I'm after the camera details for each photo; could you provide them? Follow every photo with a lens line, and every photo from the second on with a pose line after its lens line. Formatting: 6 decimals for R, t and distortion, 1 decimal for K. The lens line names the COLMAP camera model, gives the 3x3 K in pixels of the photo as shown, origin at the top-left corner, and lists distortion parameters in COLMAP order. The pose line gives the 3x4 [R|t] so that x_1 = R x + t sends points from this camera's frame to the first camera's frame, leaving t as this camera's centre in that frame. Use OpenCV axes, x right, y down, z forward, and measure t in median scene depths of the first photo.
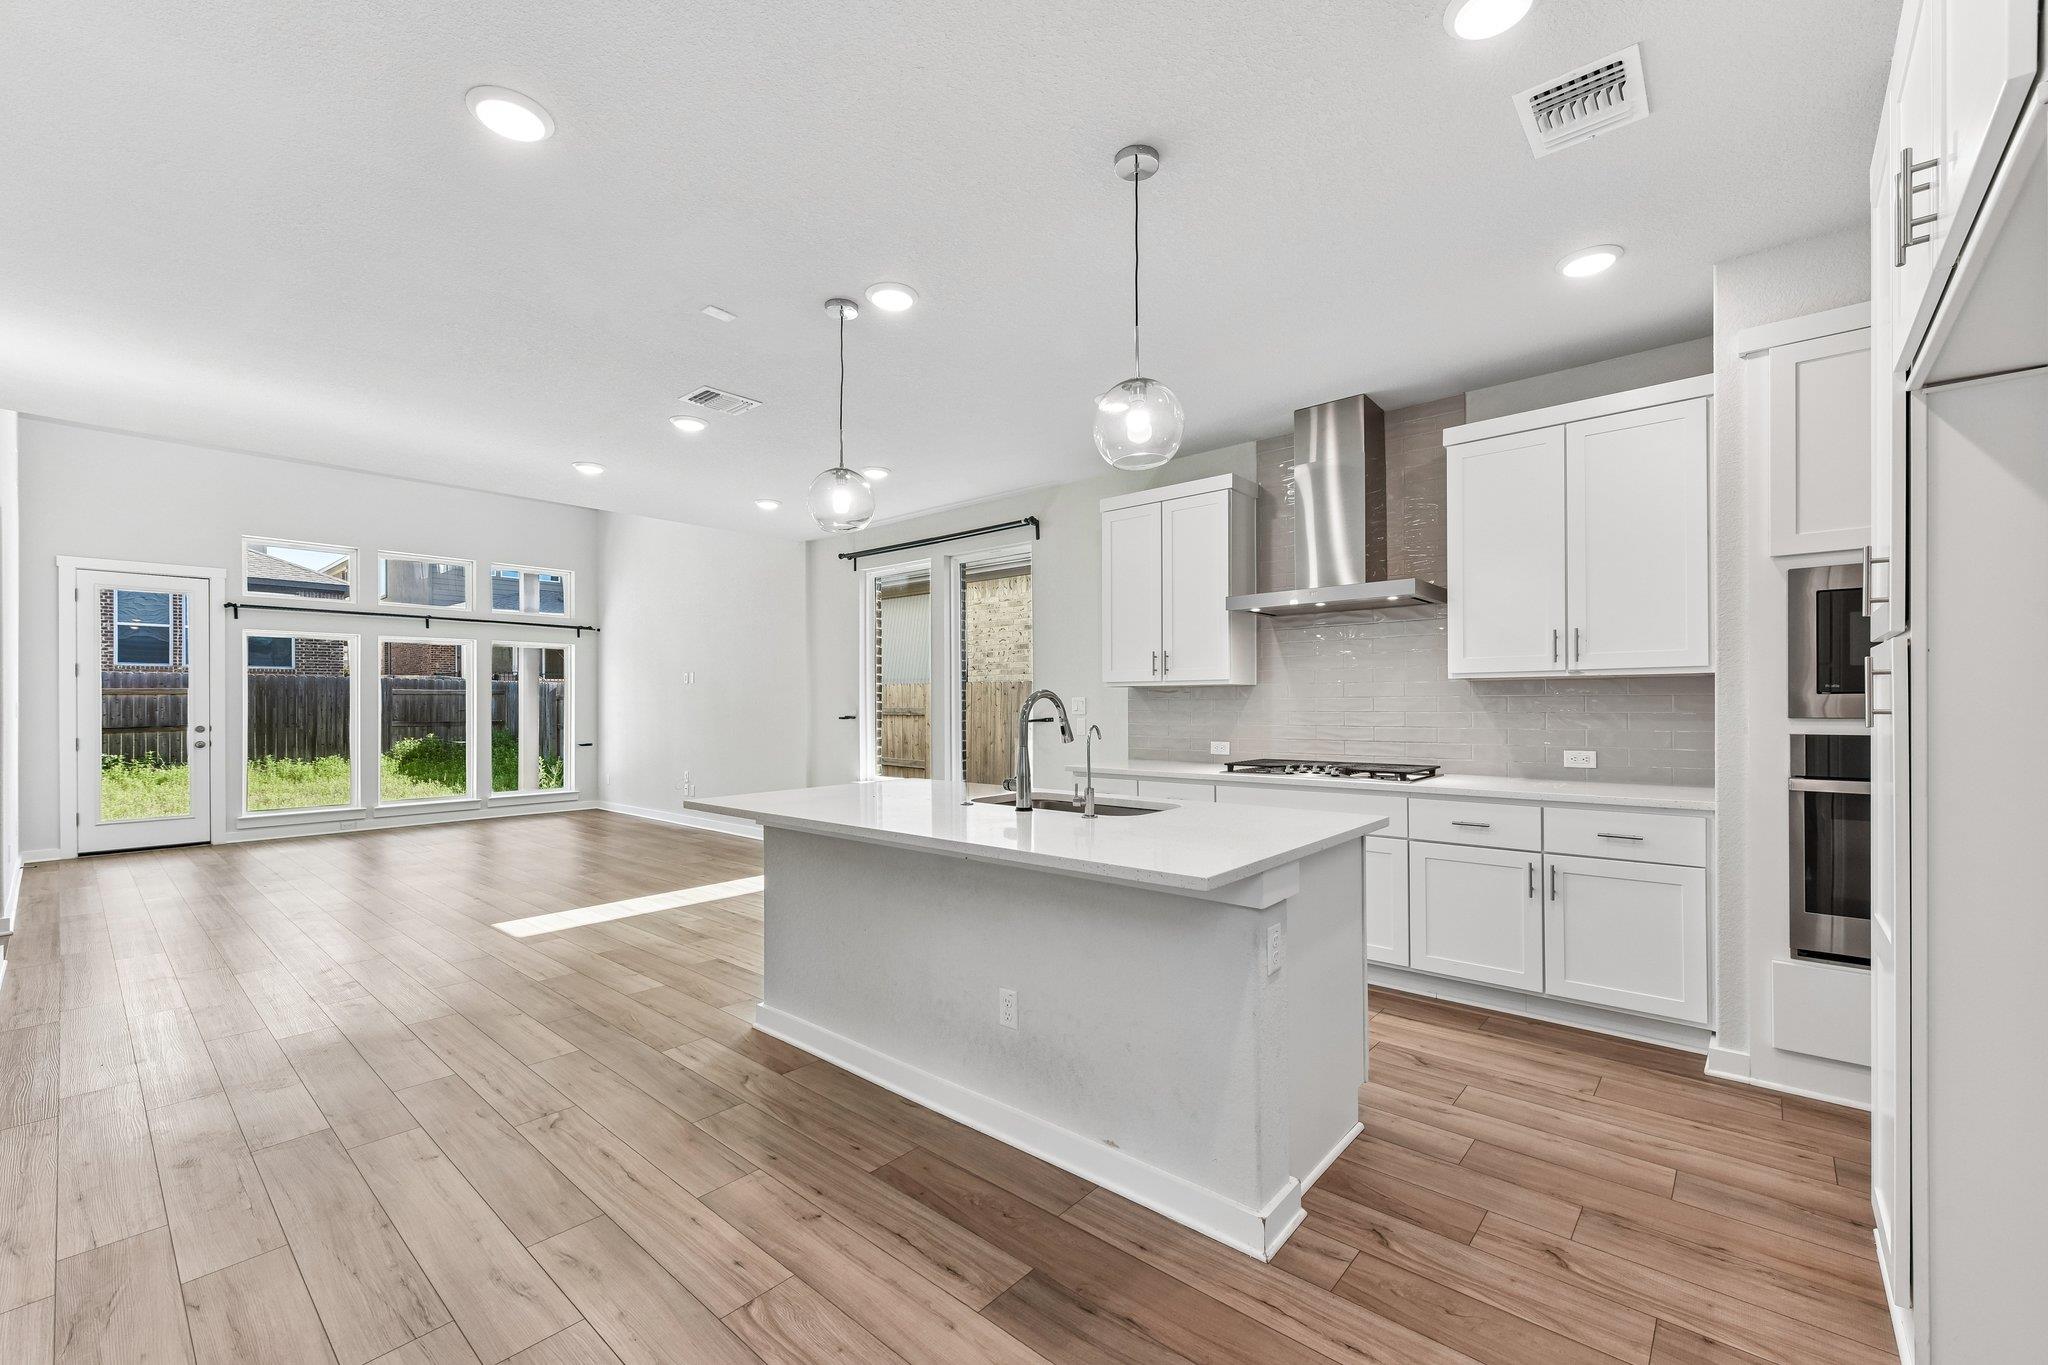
lens RADIAL K [[830.3, 0, 1031.6], [0, 830.3, 707.9], [0, 0, 1]] dist [0.005253, -0.001170]
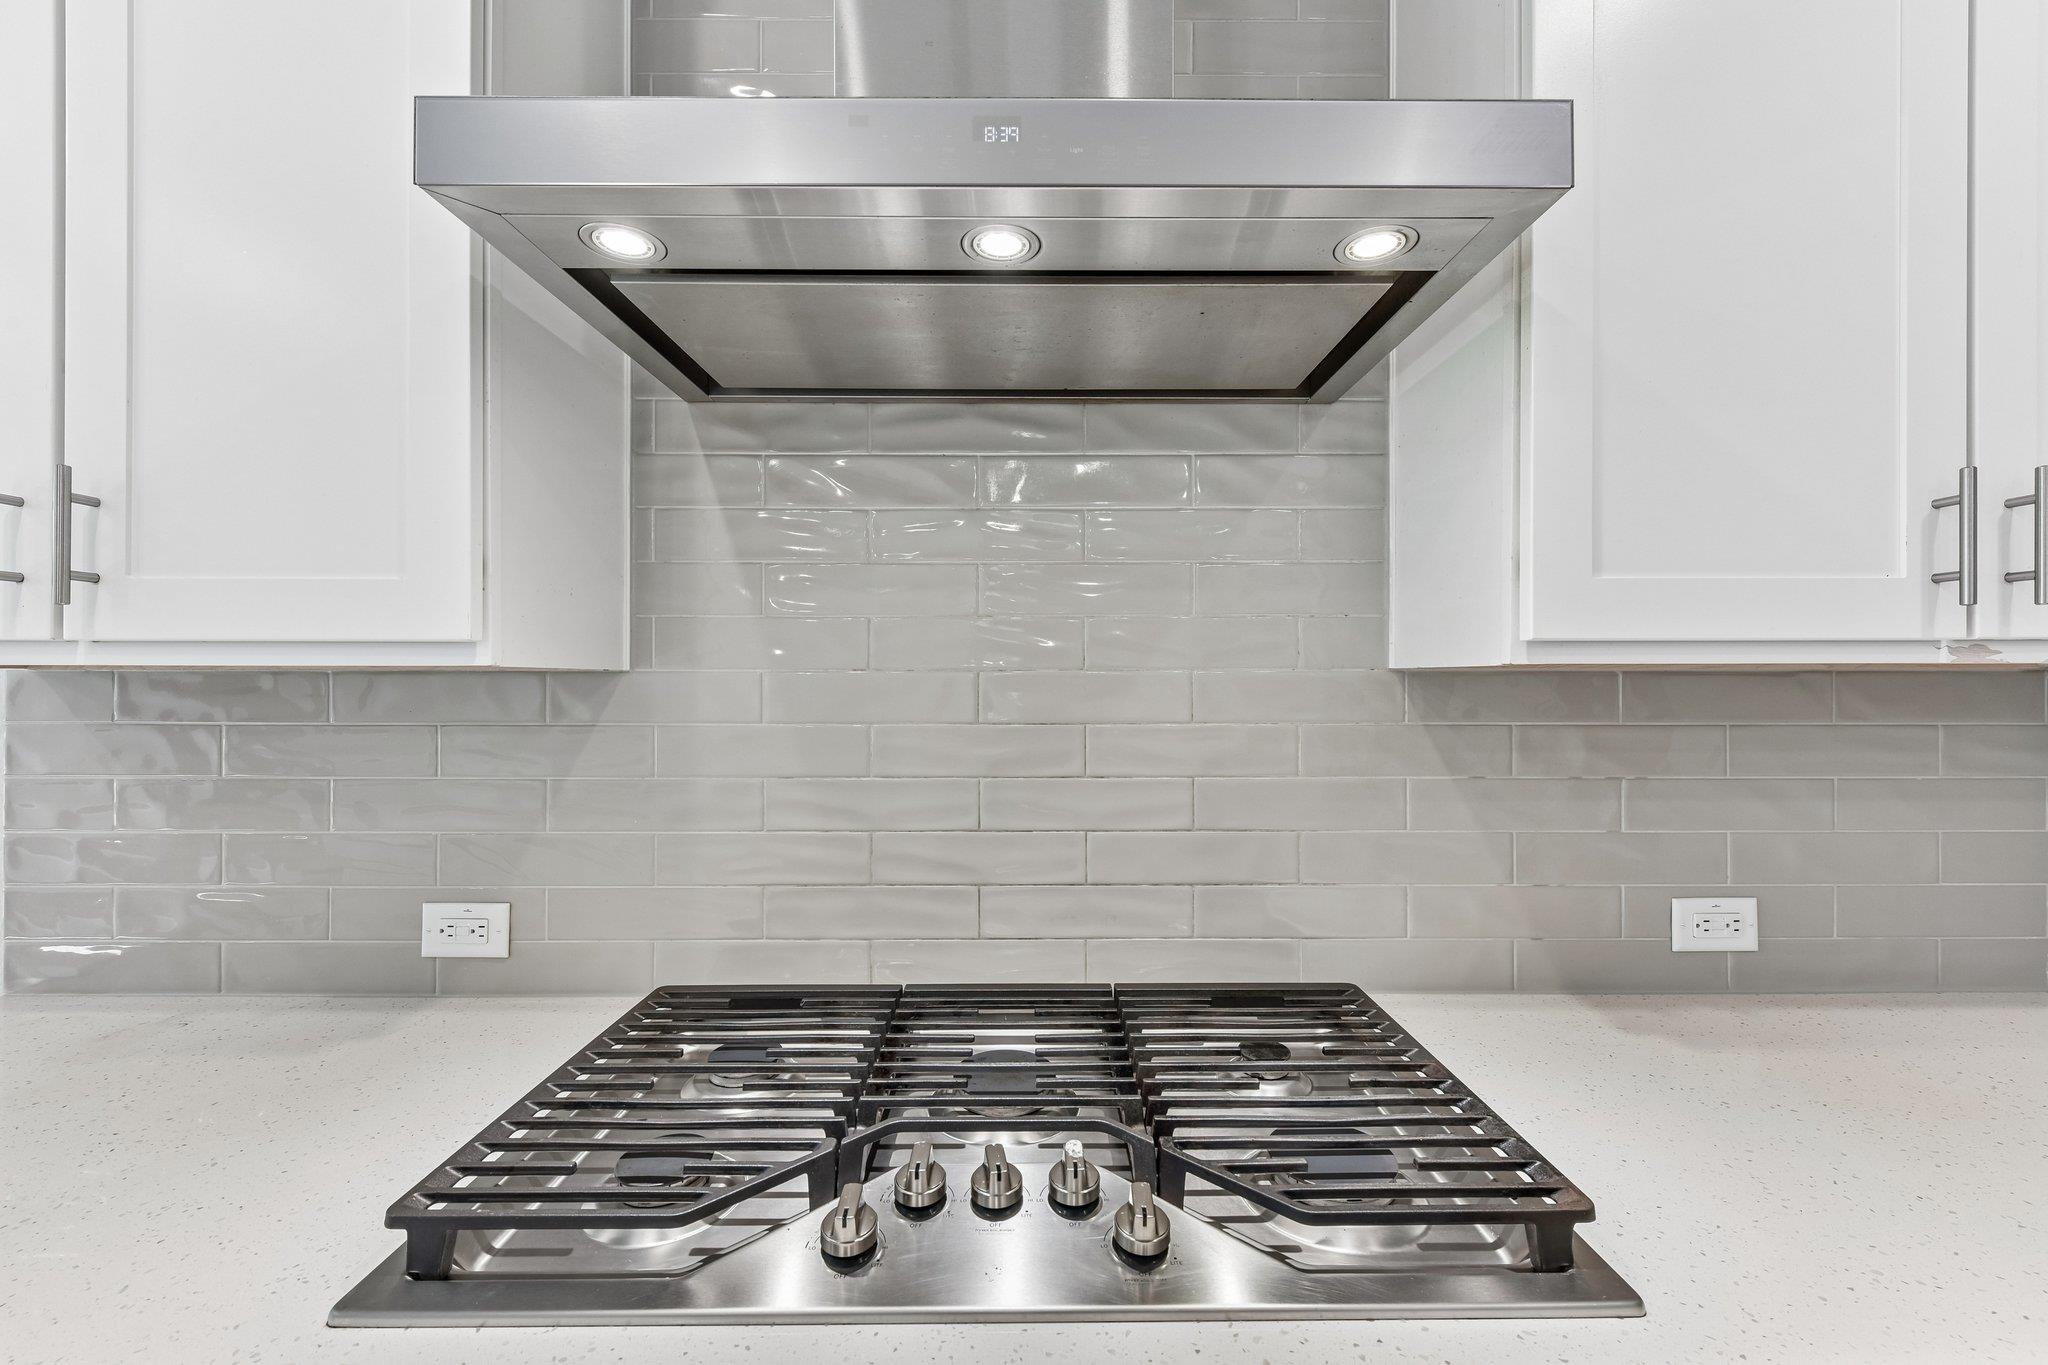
lens RADIAL K [[830.3, 0, 1025.6], [0, 830.3, 683.2], [0, 0, 1]] dist [0.005253, -0.001170]
pose [[0.755961, 0.005786, 0.654591, 0.211549], [-0.000224, 0.999963, -0.008581, -0.023473], [-0.654616, 0.006341, 0.755935, 0.785747]]
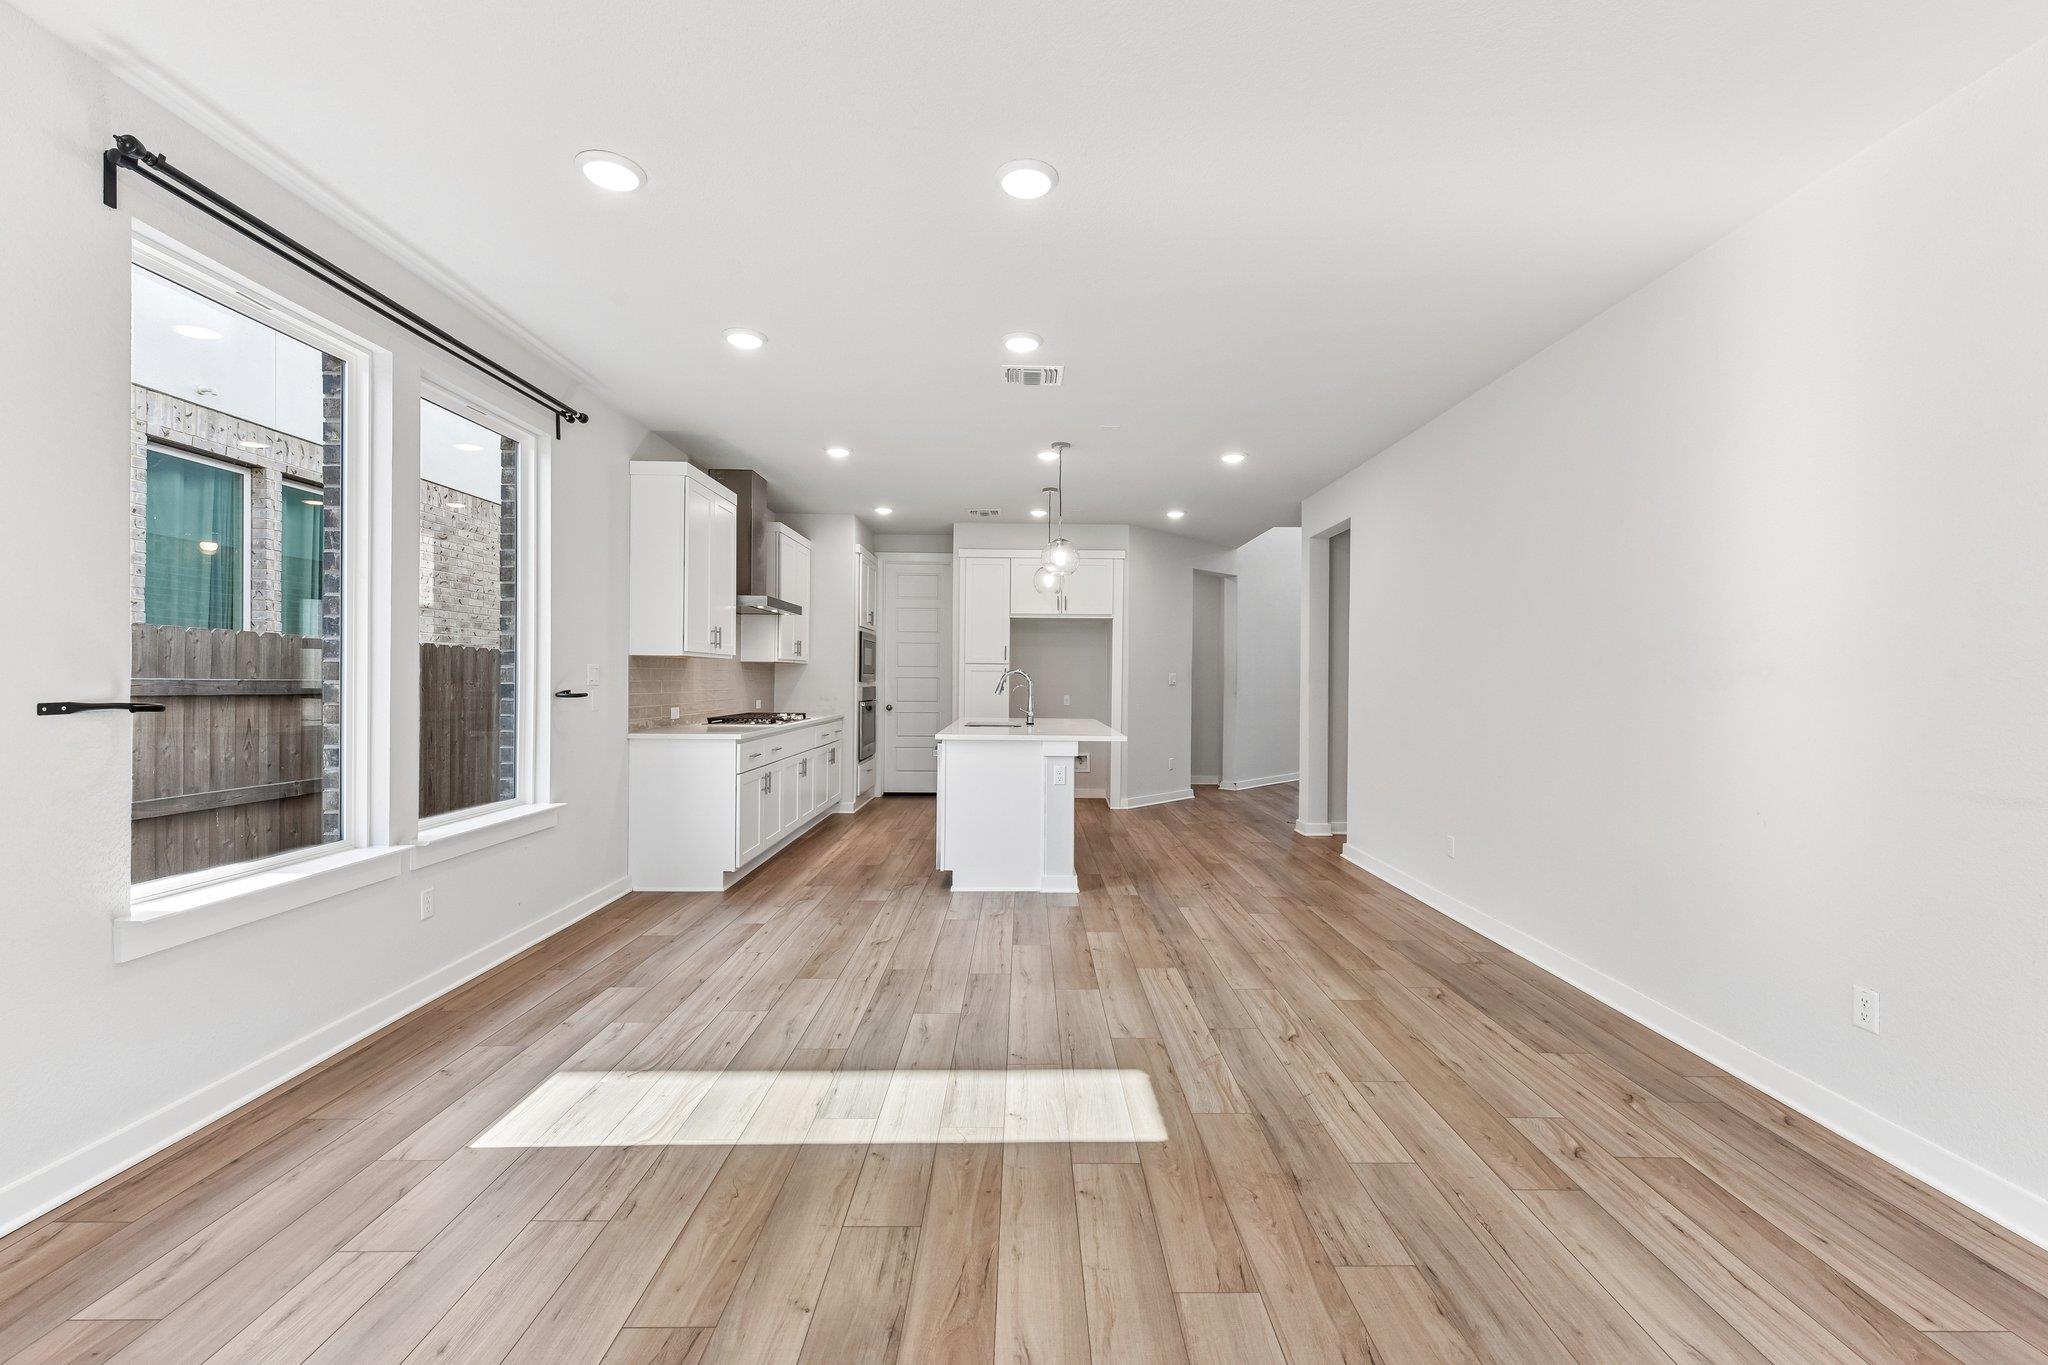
lens RADIAL K [[830.3, 0, 1040.5], [0, 830.3, 691.7], [0, 0, 1]] dist [0.005253, -0.001170]
pose [[-0.668437, -0.012977, 0.743655, -1.041689], [-0.002027, 0.999876, 0.015626, 0.000741], [-0.743766, 0.008938, -0.668380, 1.528282]]
